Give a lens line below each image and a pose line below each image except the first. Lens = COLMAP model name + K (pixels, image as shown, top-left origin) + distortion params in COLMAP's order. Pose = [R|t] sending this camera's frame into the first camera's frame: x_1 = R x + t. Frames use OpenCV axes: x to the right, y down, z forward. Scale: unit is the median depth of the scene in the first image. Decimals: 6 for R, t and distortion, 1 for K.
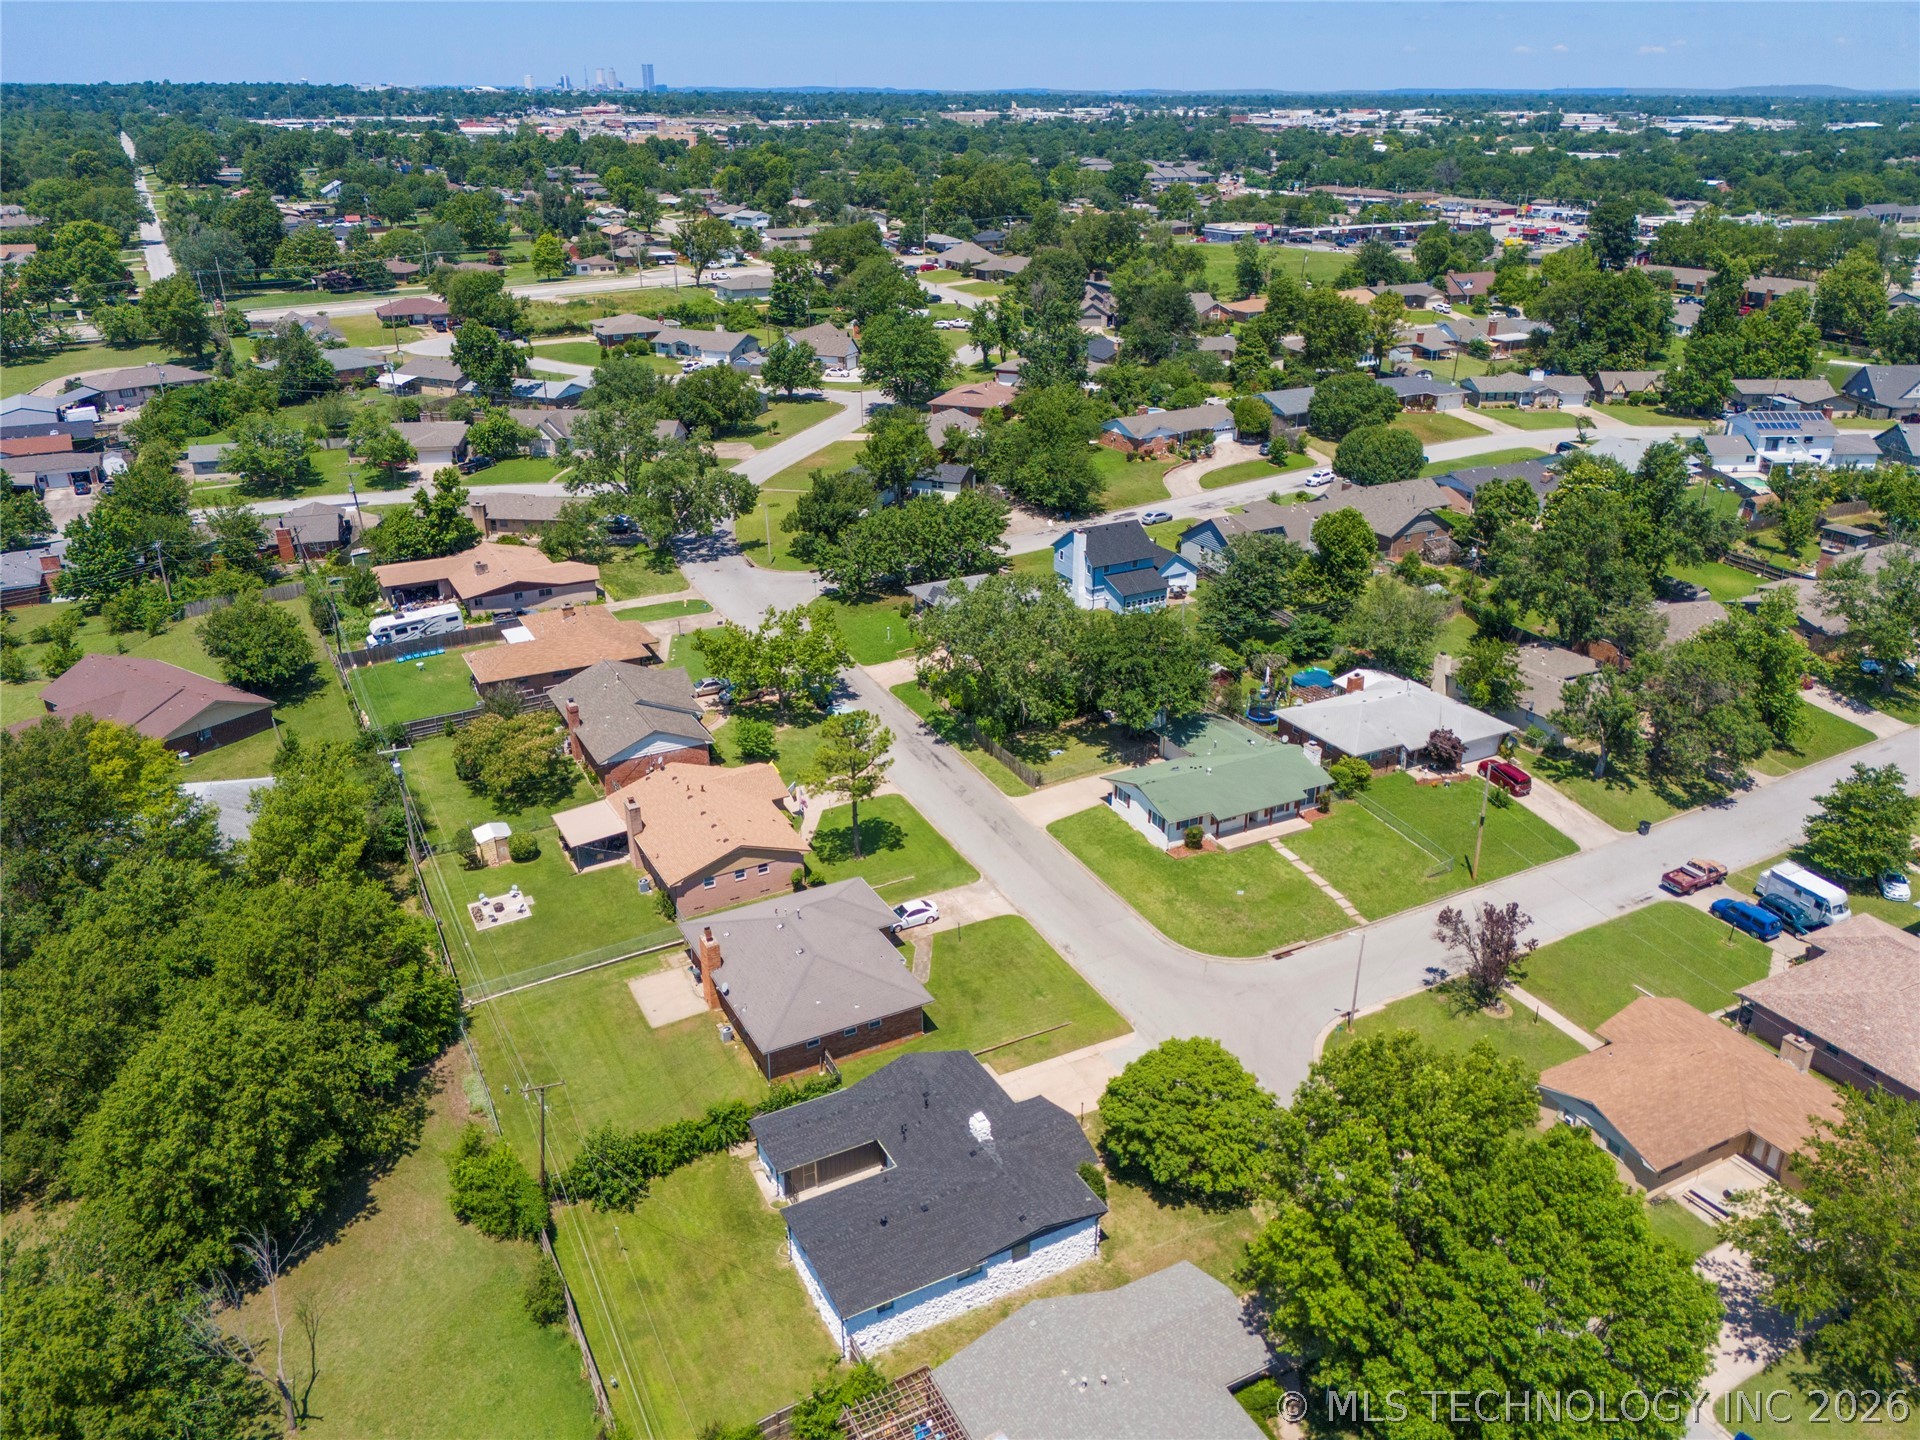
lens RADIAL K [[1410.6, 0, 953.0], [0, 1410.6, 714.2], [0, 0, 1]] dist [0.035472, -0.002311]
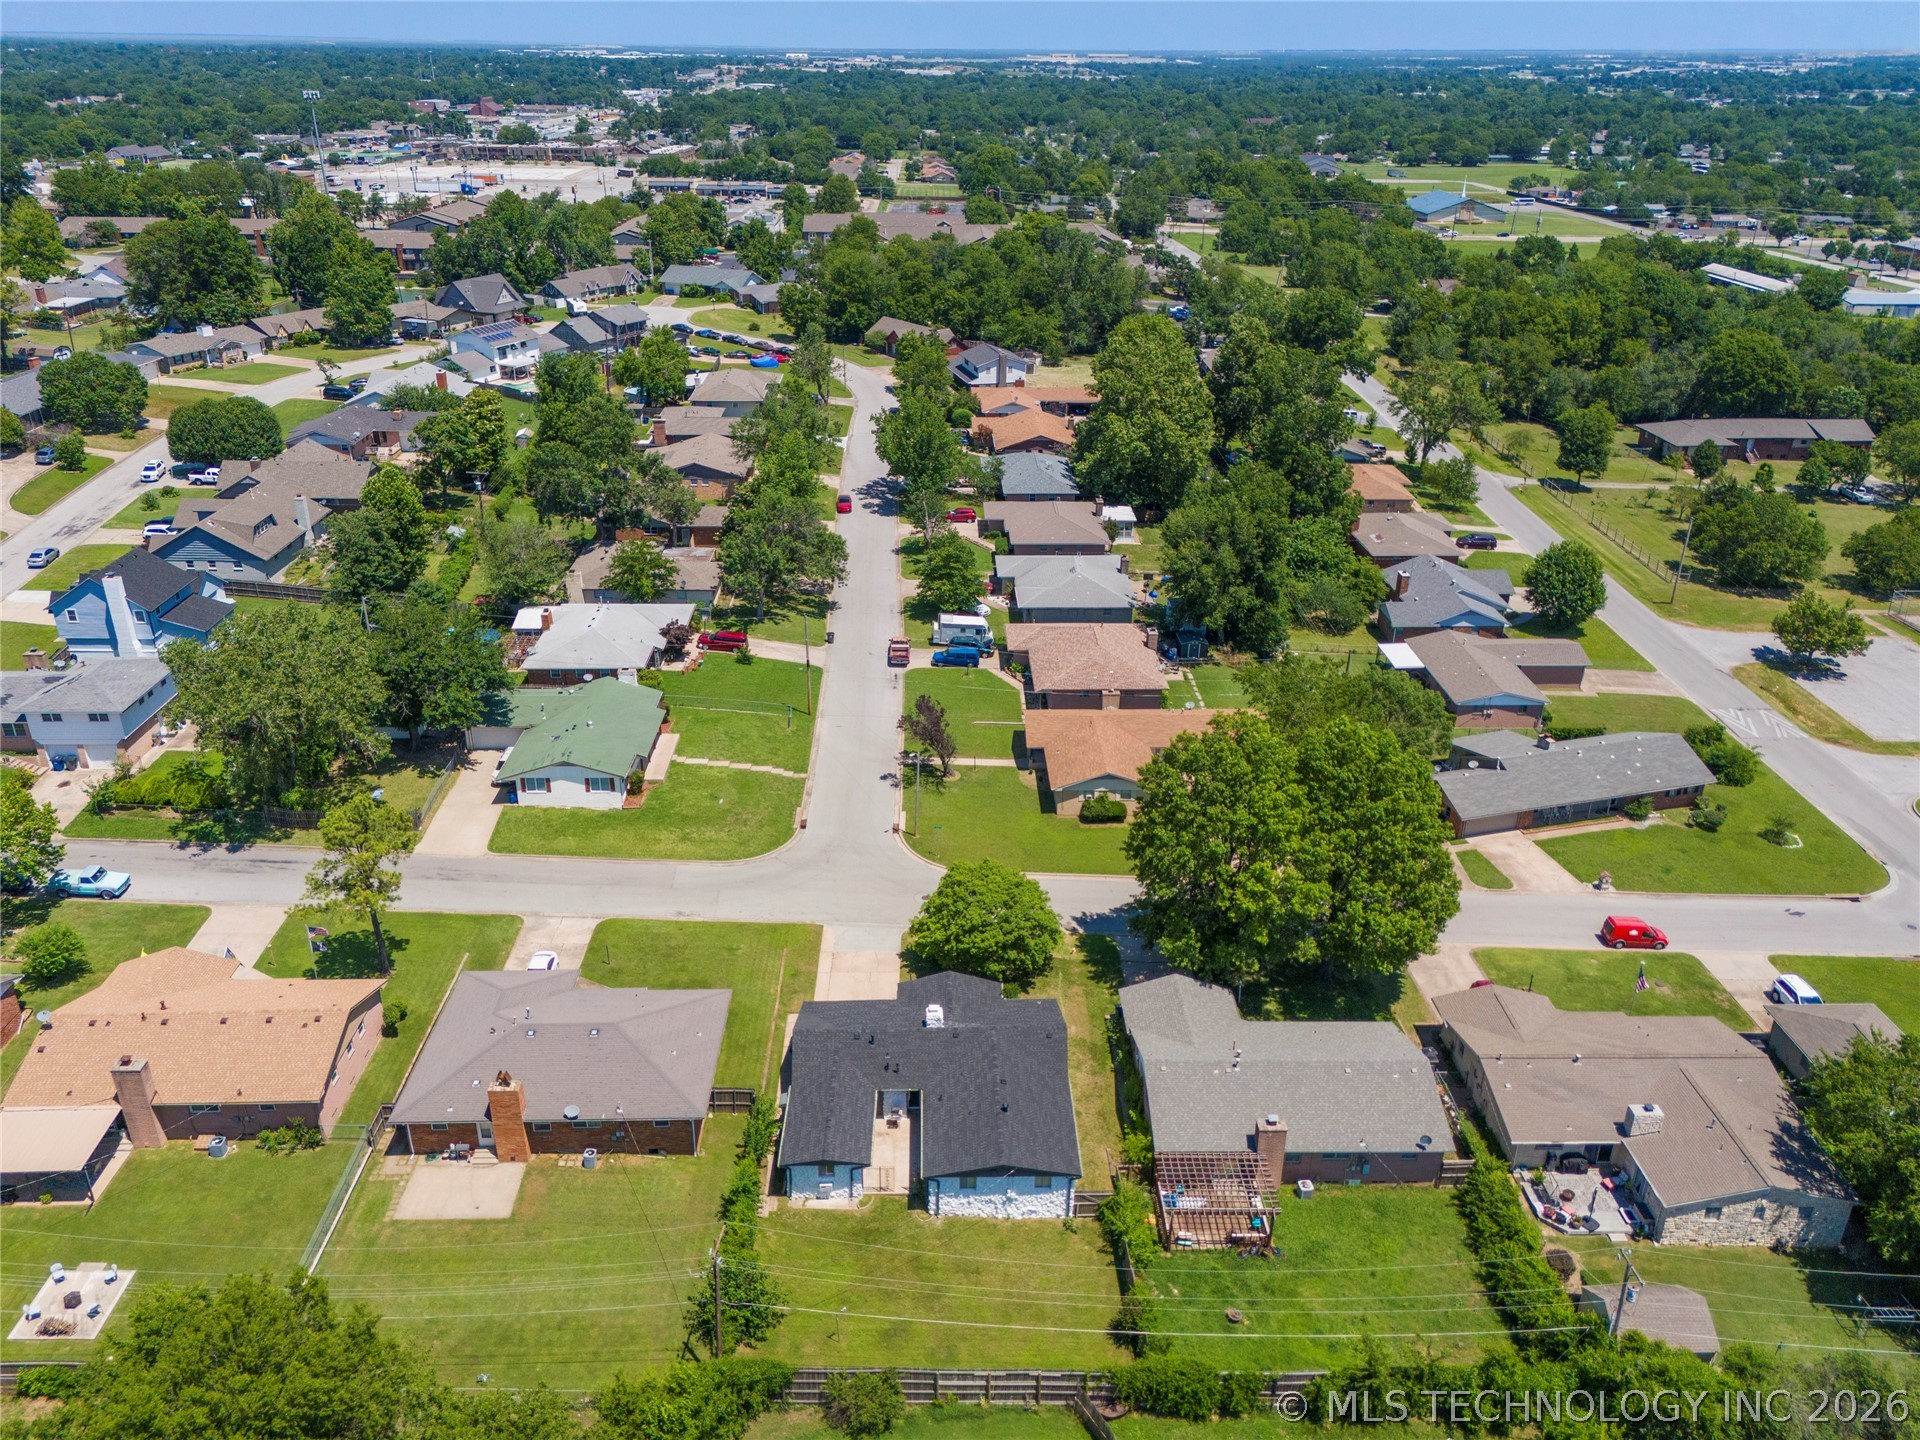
lens RADIAL K [[1410.6, 0, 953.0], [0, 1410.6, 714.2], [0, 0, 1]] dist [0.035472, -0.002311]
pose [[0.466173, -0.374948, 0.801309, -0.480154], [0.345605, 0.910958, 0.225194, -0.099876], [-0.814395, 0.171957, 0.554248, 0.224658]]
